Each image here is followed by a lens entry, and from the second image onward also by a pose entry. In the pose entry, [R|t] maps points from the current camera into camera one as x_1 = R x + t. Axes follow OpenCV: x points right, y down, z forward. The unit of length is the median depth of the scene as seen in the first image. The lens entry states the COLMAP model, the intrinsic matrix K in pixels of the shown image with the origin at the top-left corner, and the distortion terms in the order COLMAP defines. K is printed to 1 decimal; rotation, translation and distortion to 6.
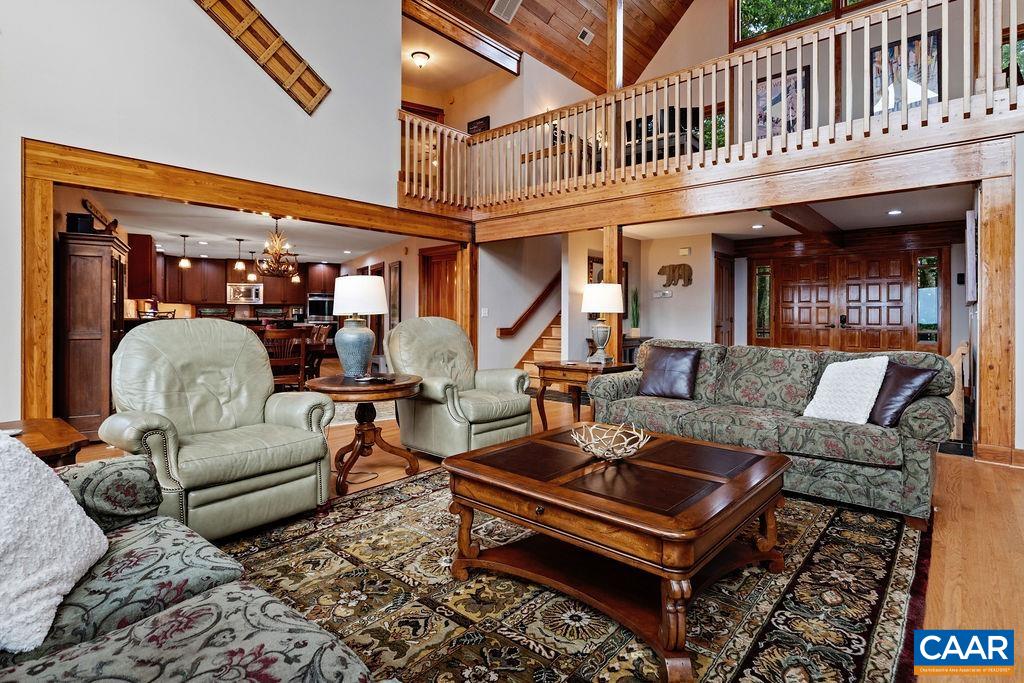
lens RADIAL K [[517.7, 0, 512.7], [0, 517.7, 312.0], [0, 0, 1]] dist [0.001188, -0.001507]
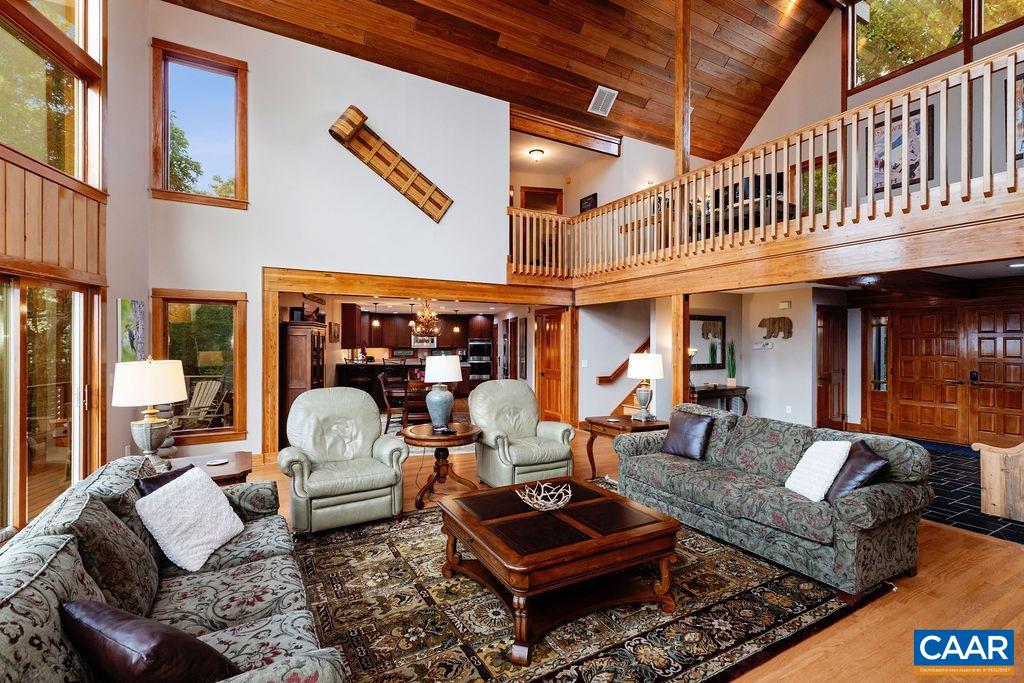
lens RADIAL K [[464.8, 0, 511.1], [0, 464.8, 343.3], [0, 0, 1]] dist [0.004866, 0.000027]
pose [[0.943326, -0.000558, -0.331866, 0.290054], [0.000960, 0.999999, 0.001049, -0.097329], [0.331865, -0.001308, 0.943326, -0.131904]]
